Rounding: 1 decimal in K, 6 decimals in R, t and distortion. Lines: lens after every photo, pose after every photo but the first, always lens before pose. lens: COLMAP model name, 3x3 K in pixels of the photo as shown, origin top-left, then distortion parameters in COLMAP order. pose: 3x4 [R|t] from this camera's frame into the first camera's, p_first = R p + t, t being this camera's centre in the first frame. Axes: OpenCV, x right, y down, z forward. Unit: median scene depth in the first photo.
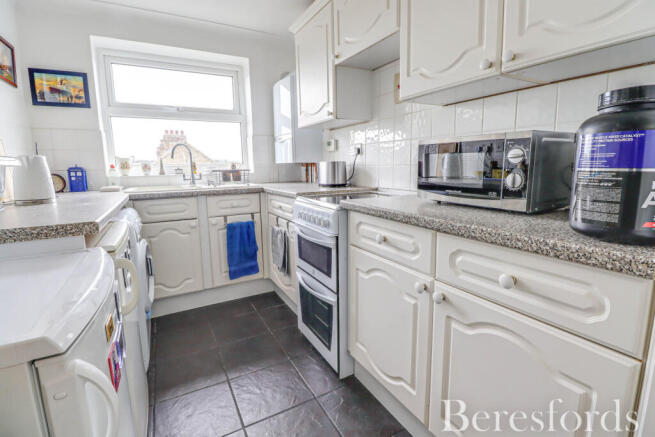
lens RADIAL K [[320.9, 0, 328.6], [0, 320.9, 207.1], [0, 0, 1]] dist [-0.002164, -0.015740]
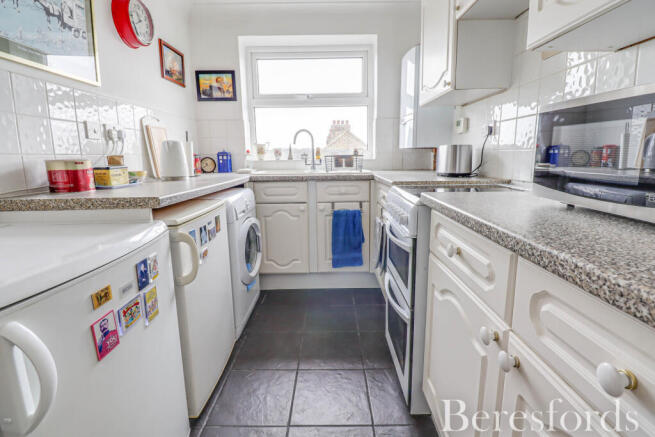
lens RADIAL K [[320.9, 0, 328.6], [0, 320.9, 207.1], [0, 0, 1]] dist [-0.002164, -0.015740]
pose [[0.867374, 0.083082, -0.490673, 0.148448], [-0.066260, 0.996468, 0.051595, -0.007620], [0.493226, -0.012240, 0.869815, 0.144749]]
